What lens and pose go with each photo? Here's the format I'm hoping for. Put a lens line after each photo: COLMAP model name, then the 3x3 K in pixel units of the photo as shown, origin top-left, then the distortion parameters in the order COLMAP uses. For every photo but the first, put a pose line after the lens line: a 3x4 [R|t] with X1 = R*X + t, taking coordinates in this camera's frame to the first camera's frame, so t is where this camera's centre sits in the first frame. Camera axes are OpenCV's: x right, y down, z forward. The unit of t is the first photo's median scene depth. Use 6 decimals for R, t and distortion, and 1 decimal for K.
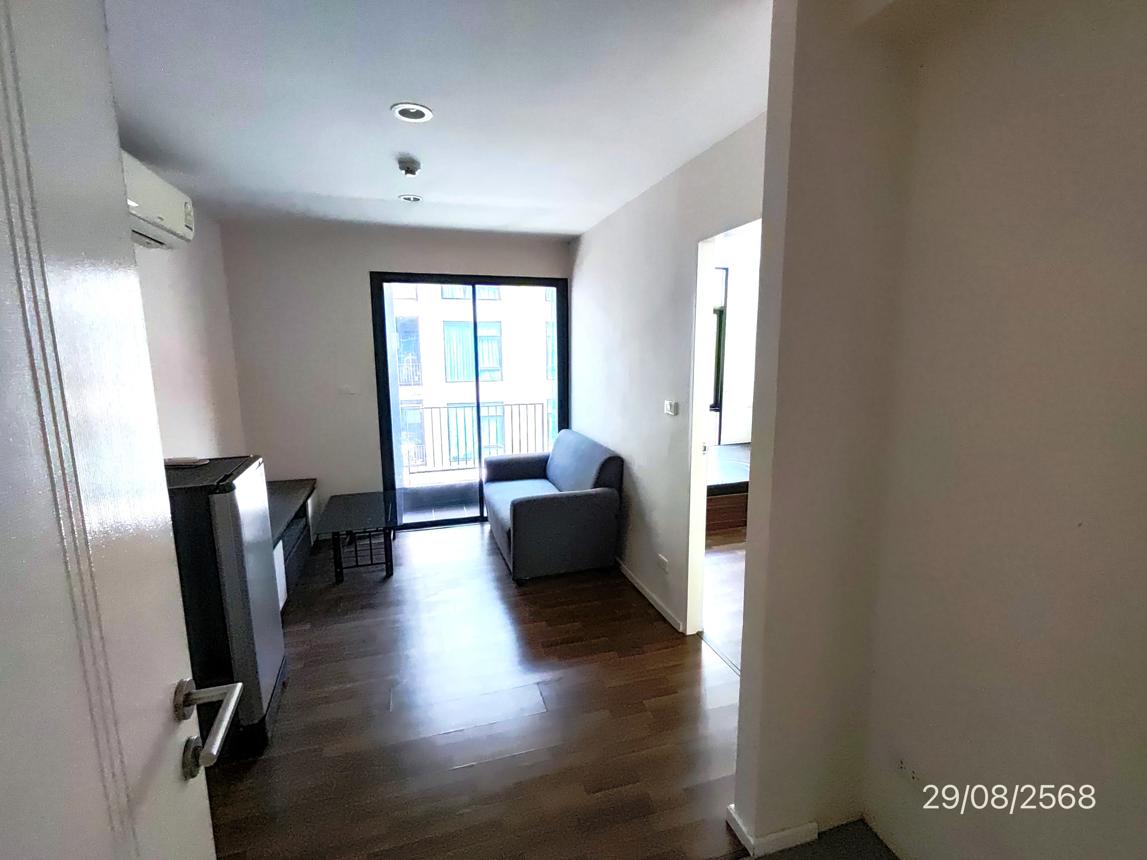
lens RADIAL K [[535.6, 0, 573.5], [0, 535.6, 430.0], [0, 0, 1]] dist [0.013698, 0.000502]
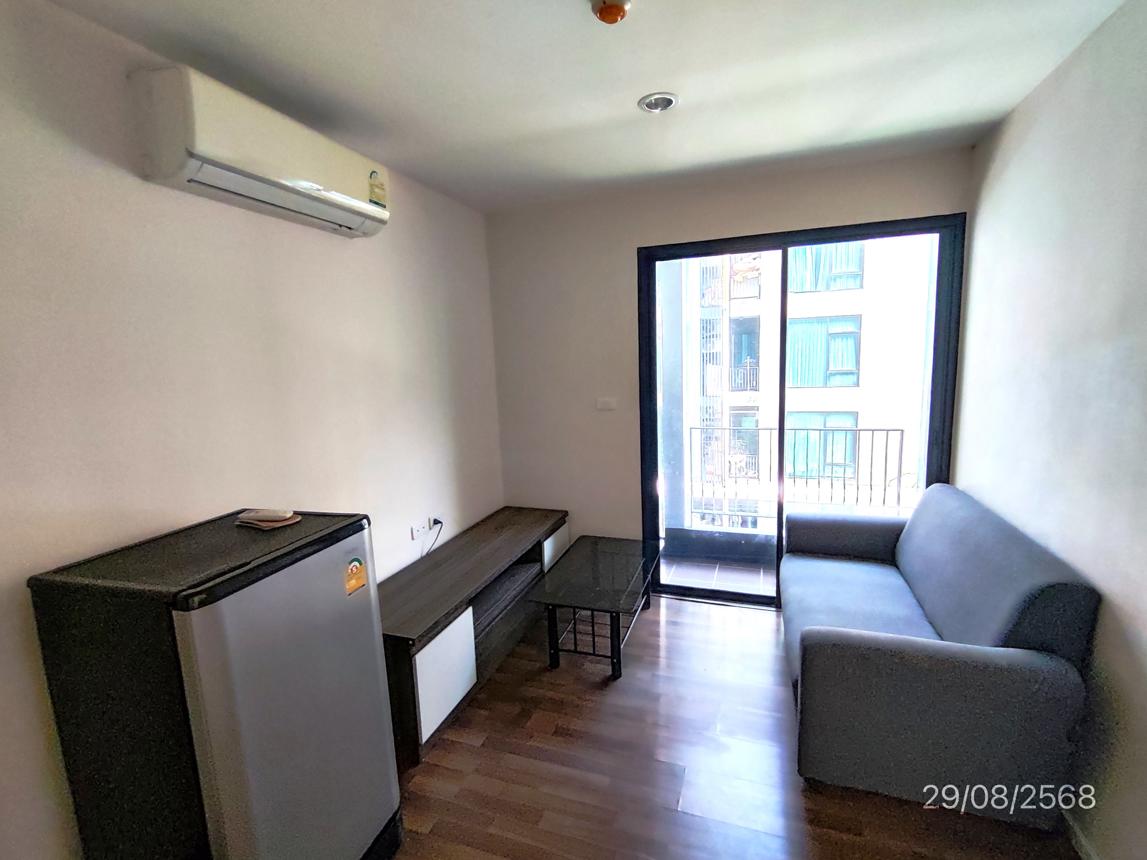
lens RADIAL K [[535.6, 0, 573.5], [0, 535.6, 430.0], [0, 0, 1]] dist [0.013698, 0.000502]
pose [[0.807833, 0.059620, -0.586389, 0.001823], [-0.062216, 0.997938, 0.015752, -0.046865], [0.586119, 0.023757, 0.809876, 0.335626]]
